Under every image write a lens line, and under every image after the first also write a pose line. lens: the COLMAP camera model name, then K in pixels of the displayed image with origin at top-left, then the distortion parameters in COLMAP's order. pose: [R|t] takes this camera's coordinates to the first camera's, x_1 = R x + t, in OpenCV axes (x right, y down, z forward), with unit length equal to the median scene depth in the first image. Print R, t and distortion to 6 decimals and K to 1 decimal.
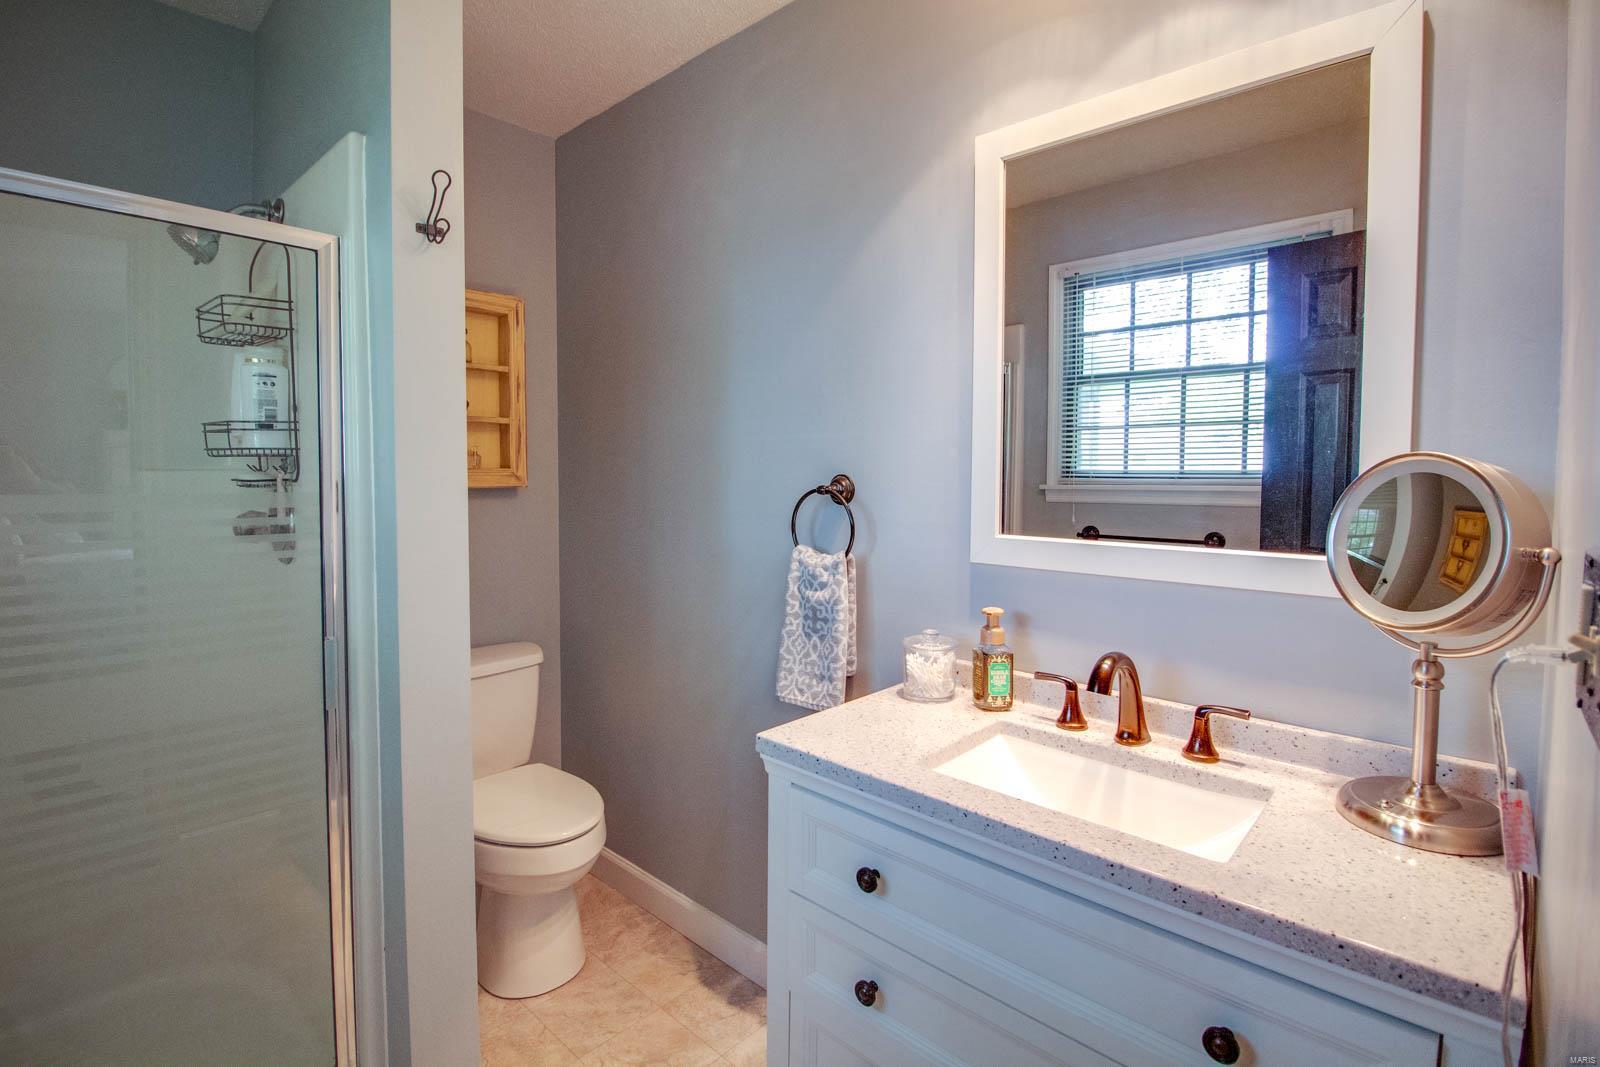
lens RADIAL K [[757.6, 0, 795.3], [0, 757.6, 526.2], [0, 0, 1]] dist [-0.004146, -0.004346]
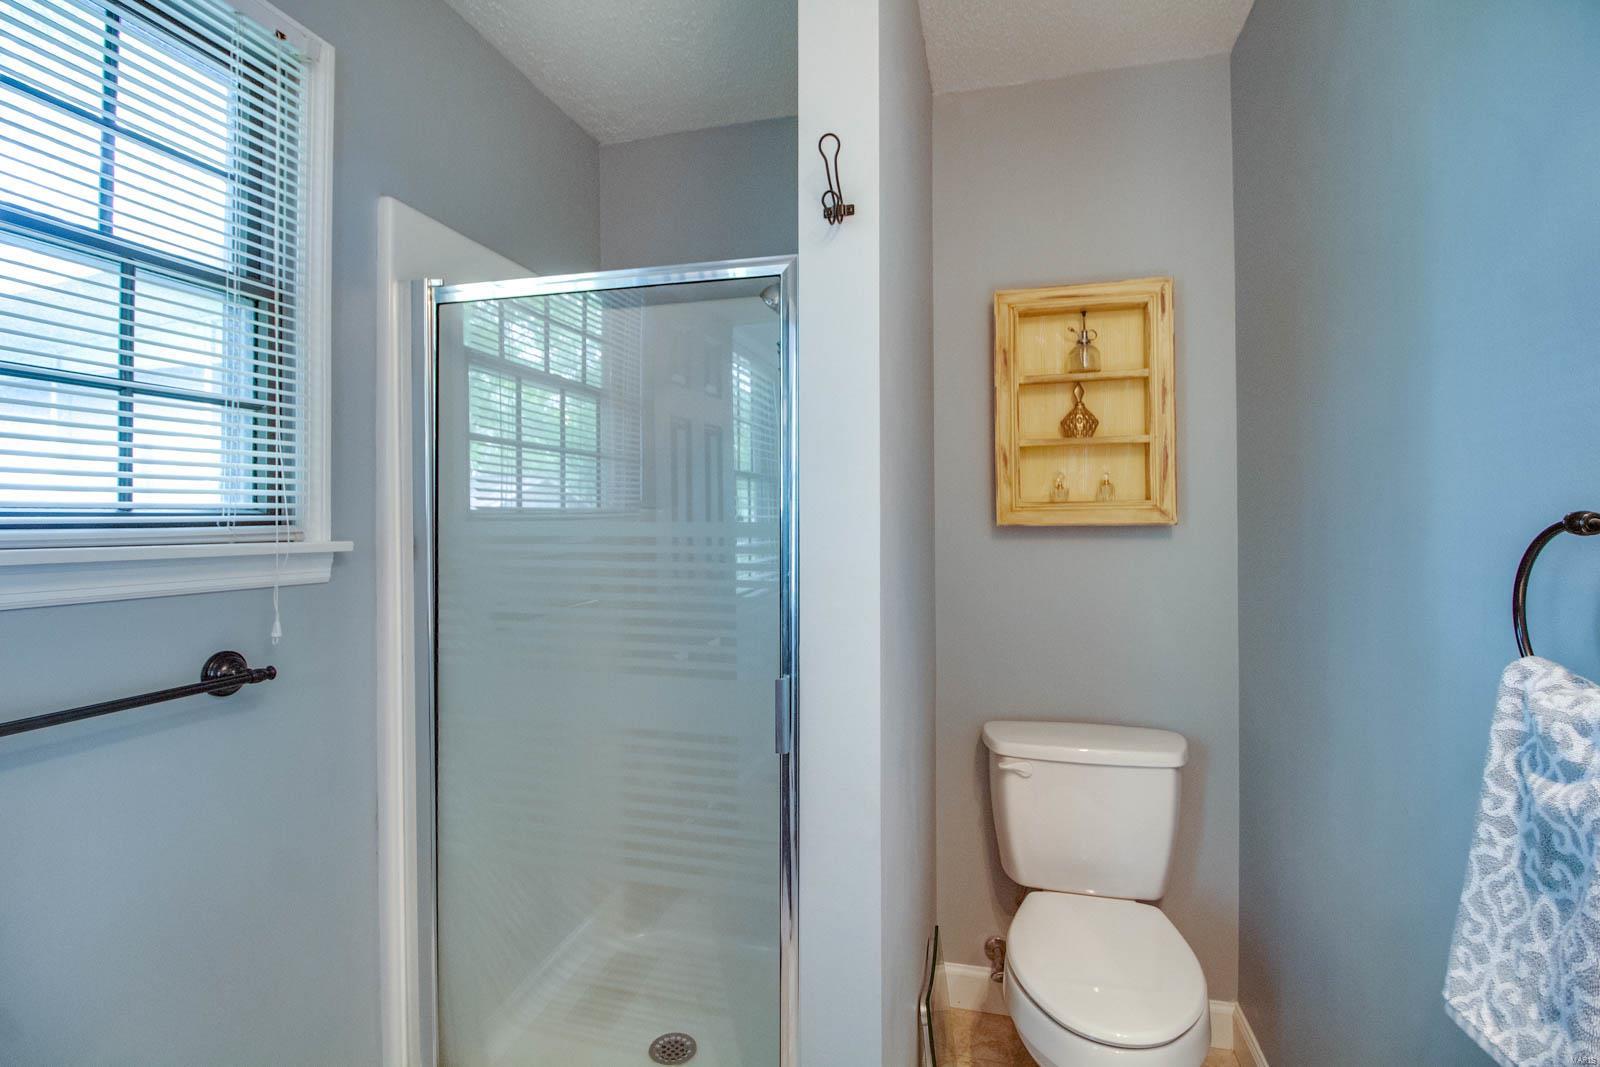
lens RADIAL K [[757.6, 0, 803.9], [0, 757.6, 520.5], [0, 0, 1]] dist [-0.004146, -0.004346]
pose [[0.469100, -0.003276, -0.883139, 0.185196], [-0.056497, 0.997834, -0.033711, -0.013698], [0.881336, 0.065708, 0.467899, 0.456730]]
